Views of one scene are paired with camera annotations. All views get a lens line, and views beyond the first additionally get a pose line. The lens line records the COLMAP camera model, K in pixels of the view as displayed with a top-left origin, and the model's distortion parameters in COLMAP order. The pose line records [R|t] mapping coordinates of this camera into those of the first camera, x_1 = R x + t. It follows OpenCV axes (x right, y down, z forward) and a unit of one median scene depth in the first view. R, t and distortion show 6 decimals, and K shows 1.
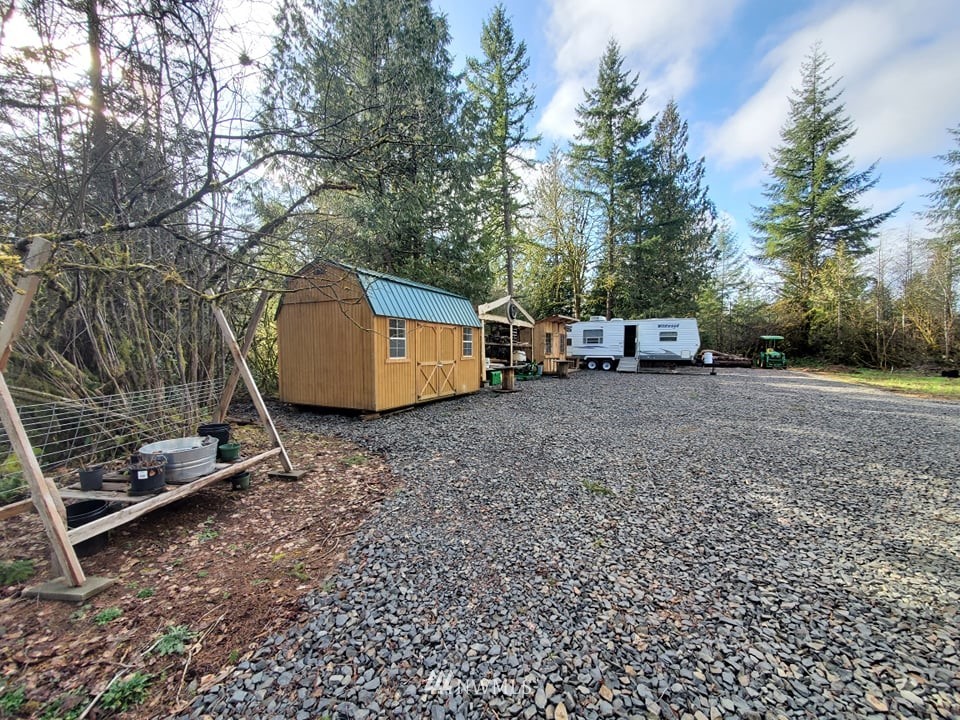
lens RADIAL K [[383.6, 0, 477.8], [0, 383.6, 378.8], [0, 0, 1]] dist [-0.004147, -0.000127]
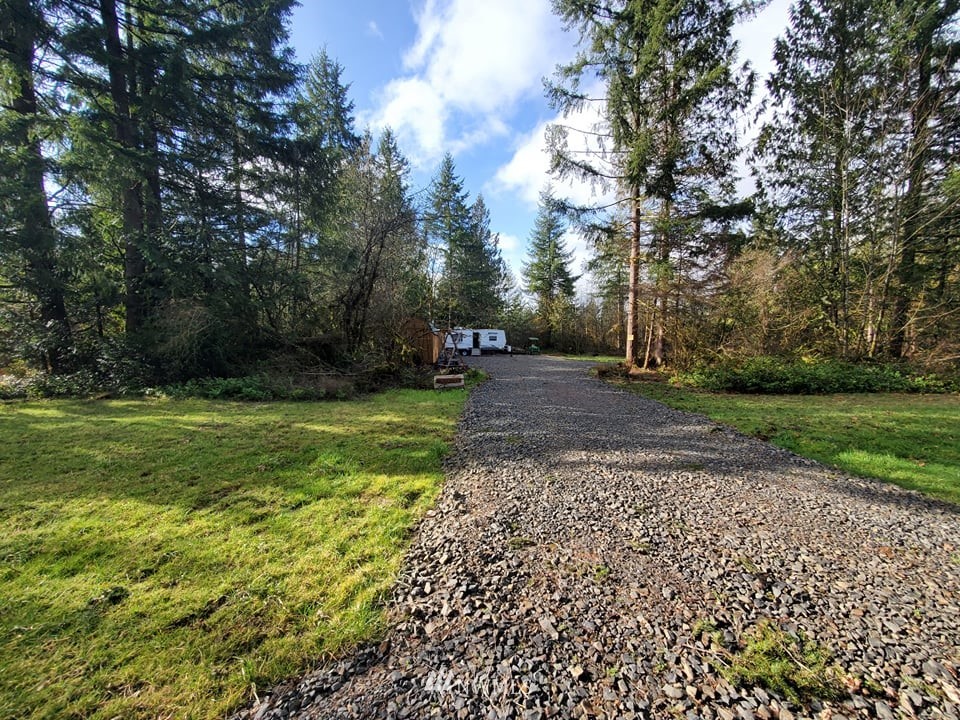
lens RADIAL K [[383.6, 0, 478.7], [0, 383.6, 378.8], [0, 0, 1]] dist [-0.004147, -0.000127]
pose [[0.874646, -0.039445, 0.483154, -0.346679], [0.034356, 0.999222, 0.019384, 0.038931], [-0.483543, -0.000355, 0.875321, -0.465474]]
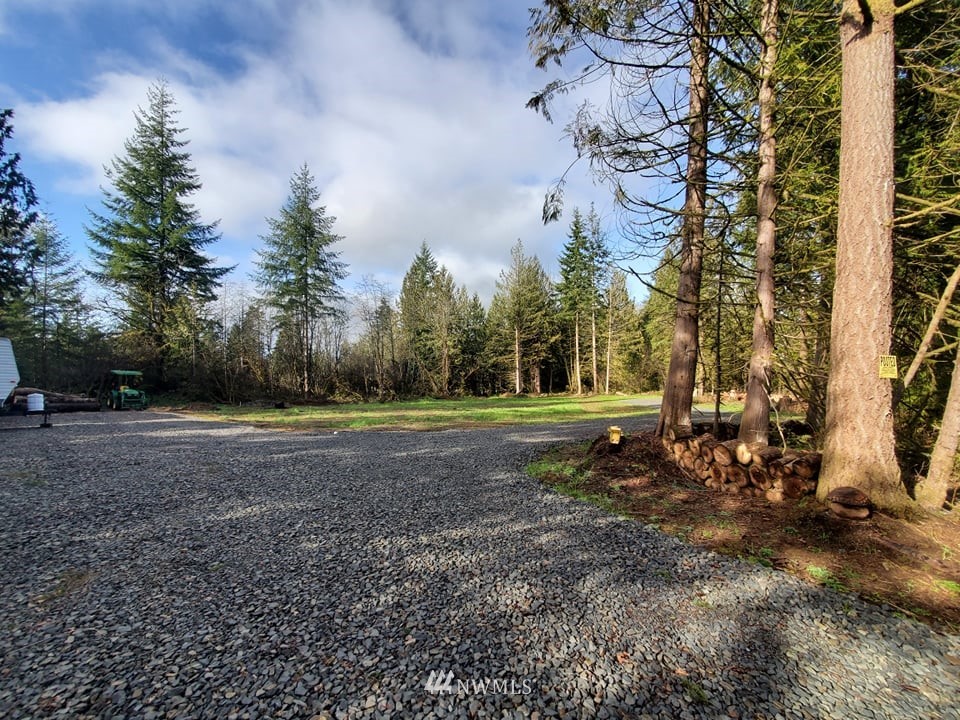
lens RADIAL K [[383.6, 0, 485.3], [0, 383.6, 372.3], [0, 0, 1]] dist [-0.004147, -0.000127]
pose [[0.133170, 0.034414, 0.990496, 0.039810], [0.075042, 0.996178, -0.044701, -0.010728], [-0.988248, 0.080281, 0.130078, 0.099709]]
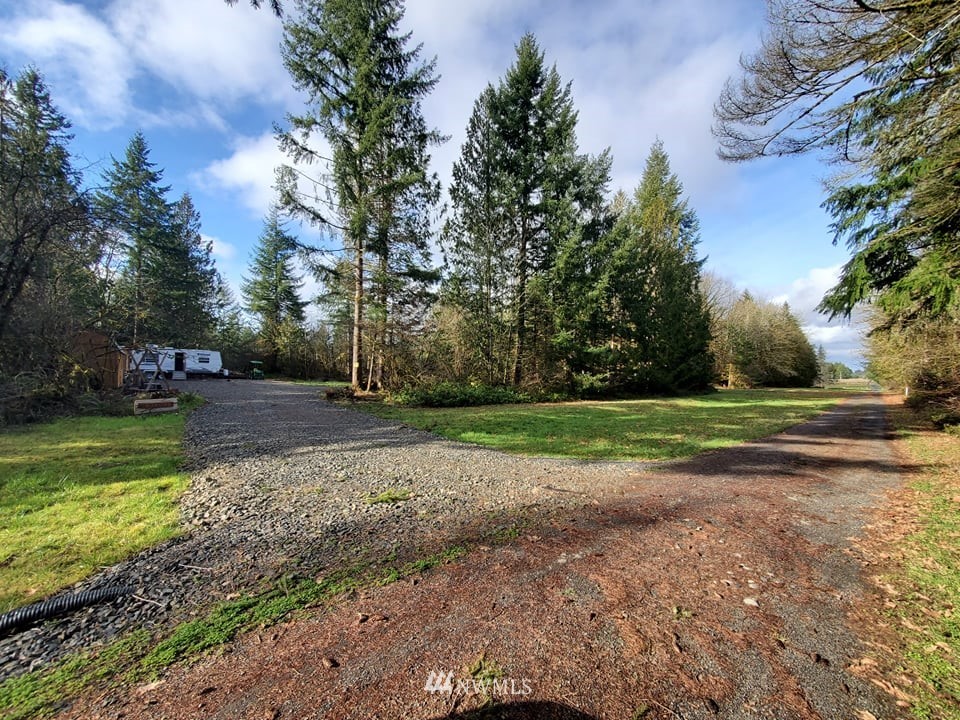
lens RADIAL K [[383.6, 0, 483.8], [0, 383.6, 375.9], [0, 0, 1]] dist [-0.004147, -0.000127]
pose [[0.372837, 0.010326, 0.927839, -0.407745], [0.044555, 0.998585, -0.029017, 0.044761], [-0.926826, 0.052158, 0.371850, -0.531402]]
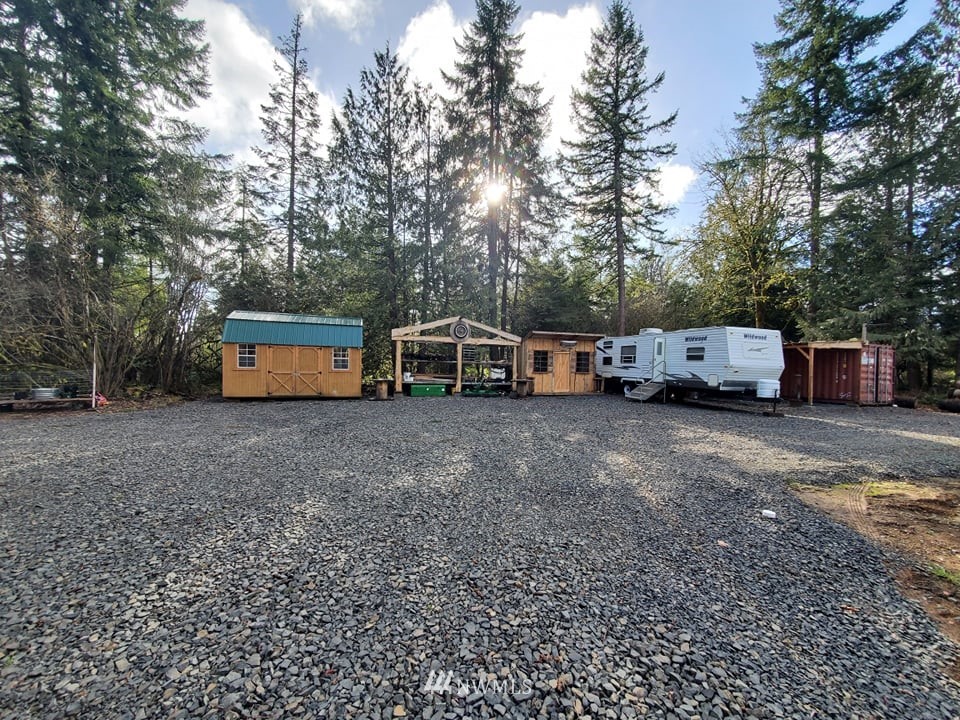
lens RADIAL K [[383.6, 0, 498.9], [0, 383.6, 382.5], [0, 0, 1]] dist [-0.004147, -0.000127]
pose [[0.749211, 0.046343, -0.660708, 0.417491], [-0.072726, 0.997273, -0.012518, -0.012079], [0.658326, 0.057429, 0.750539, 0.123107]]
